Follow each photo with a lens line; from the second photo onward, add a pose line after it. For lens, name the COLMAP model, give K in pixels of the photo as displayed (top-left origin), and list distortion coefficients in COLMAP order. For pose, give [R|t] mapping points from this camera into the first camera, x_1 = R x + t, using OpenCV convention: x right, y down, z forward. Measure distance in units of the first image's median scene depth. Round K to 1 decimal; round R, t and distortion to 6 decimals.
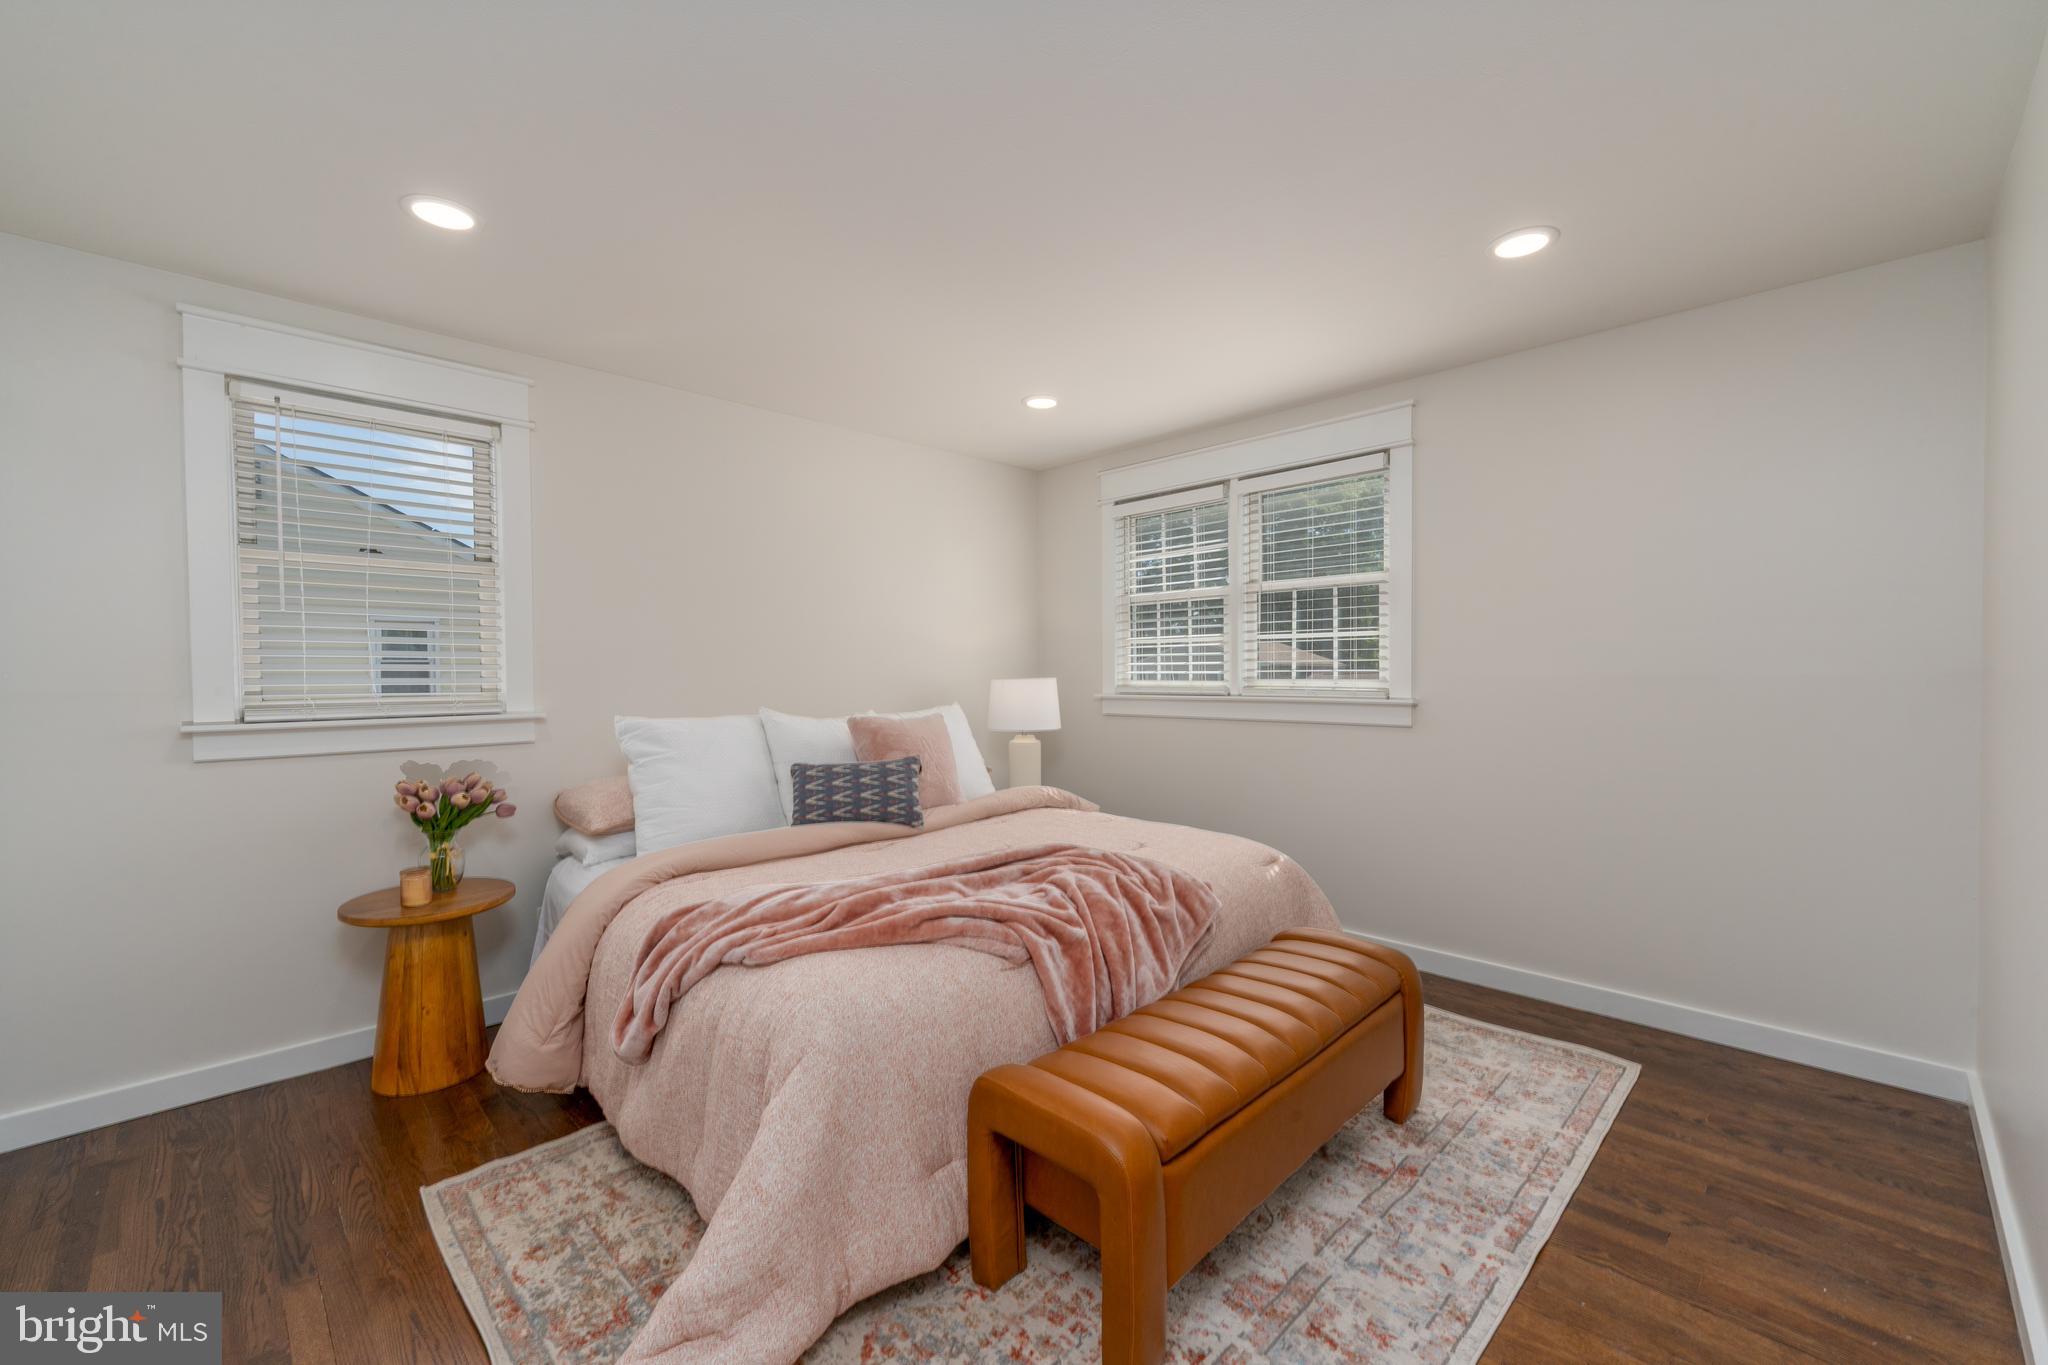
lens RADIAL K [[826.8, 0, 1024.0], [0, 826.8, 682.5], [0, 0, 1]] dist [0.001506, 0.000062]
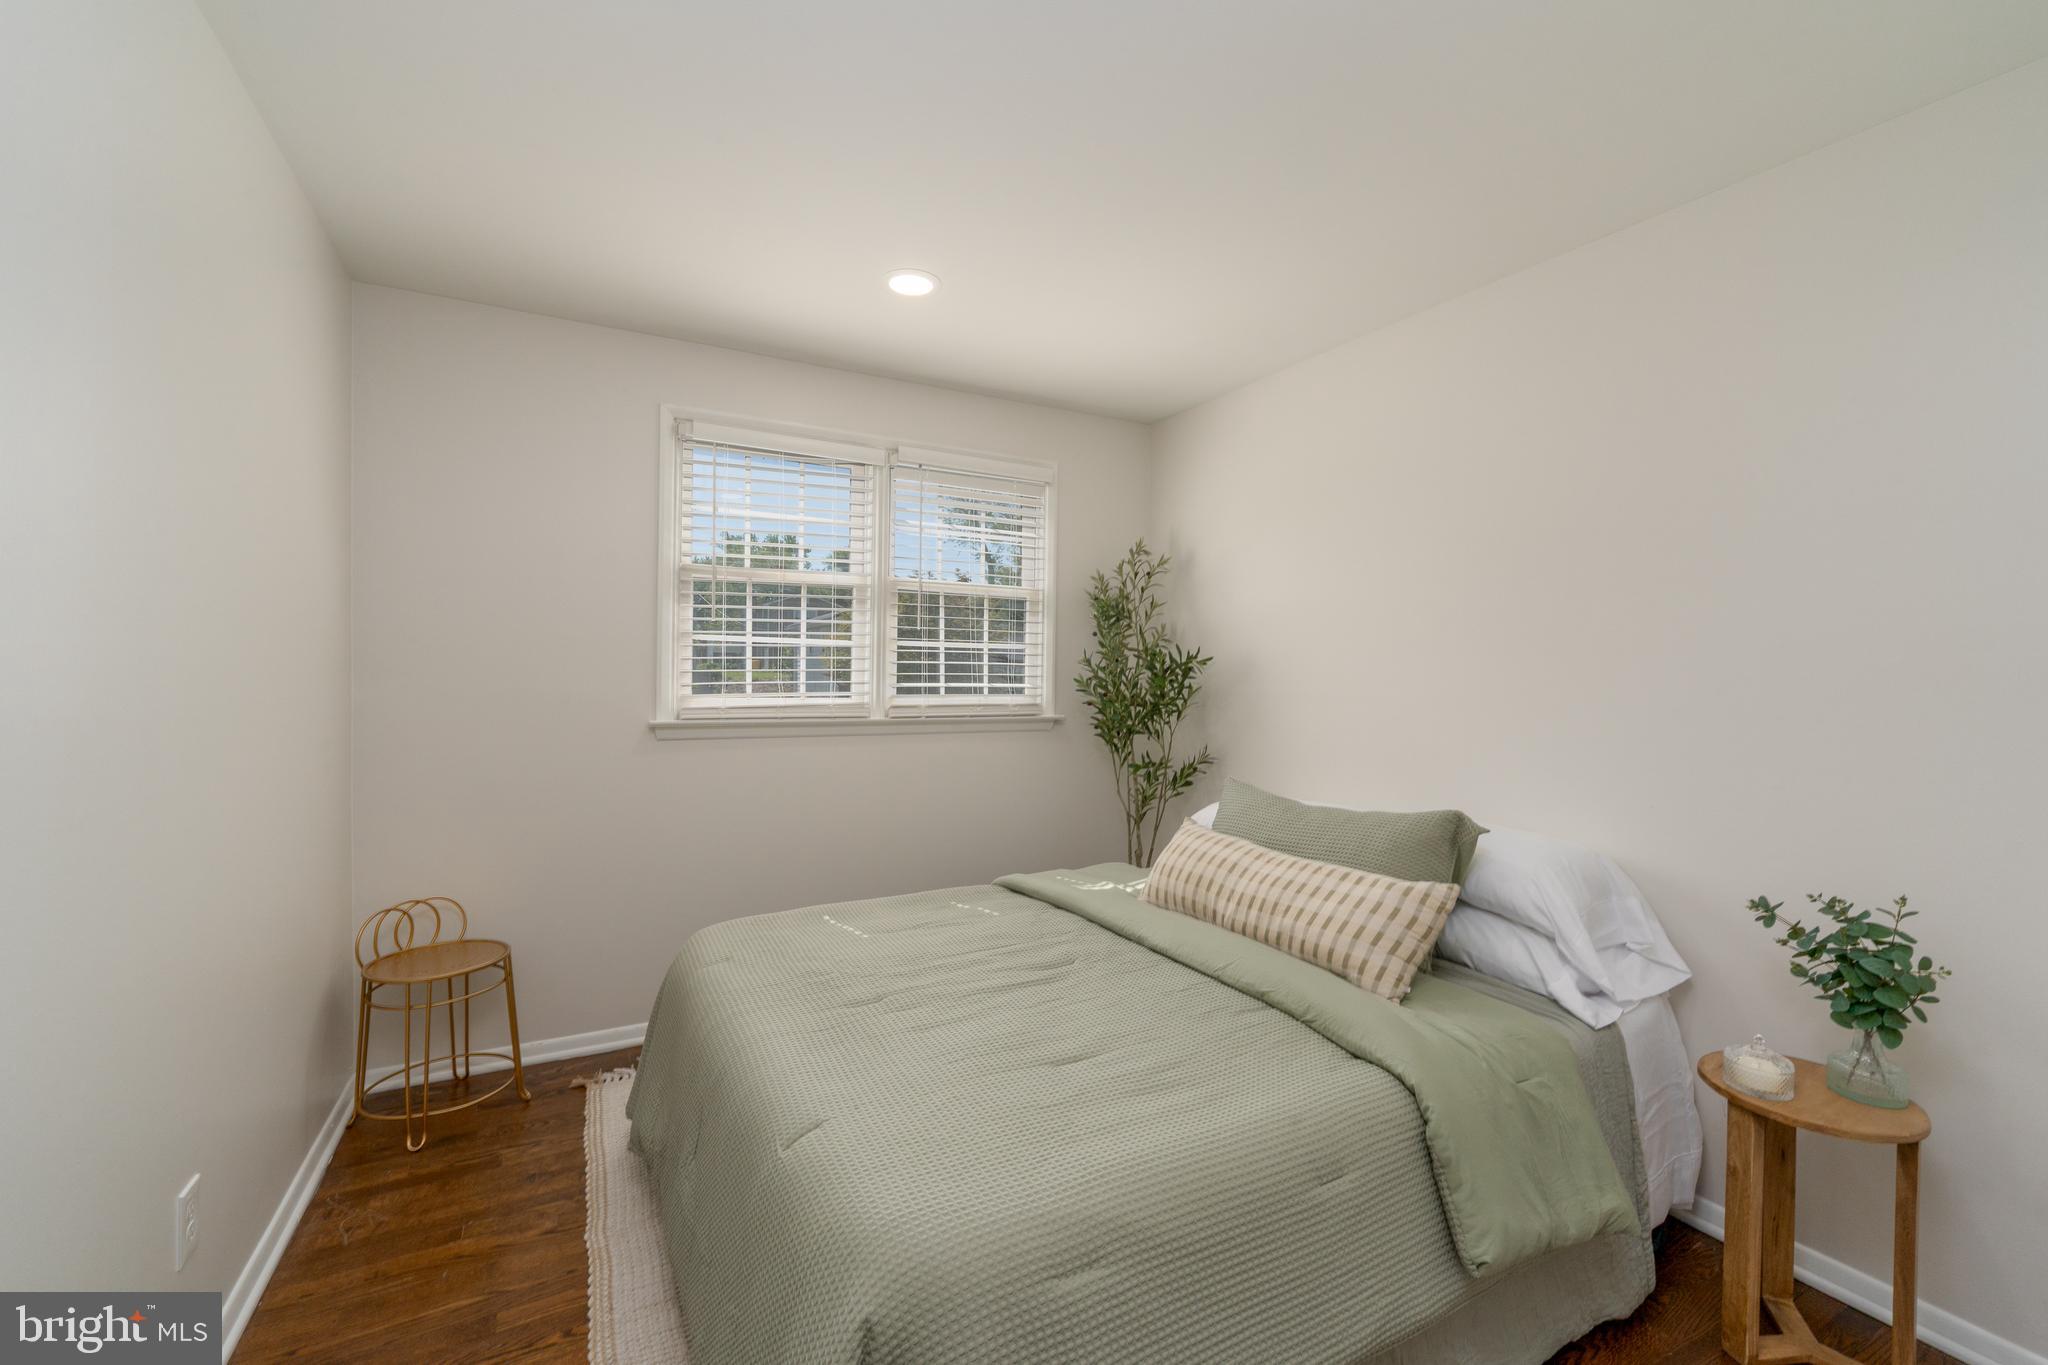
lens RADIAL K [[826.8, 0, 1024.0], [0, 826.8, 682.5], [0, 0, 1]] dist [0.001506, 0.000062]
pose [[0.279897, 0.001179, 0.960029, -0.420704], [0.012412, 0.999911, -0.004847, -0.008245], [-0.959950, 0.013272, 0.279858, 0.597371]]
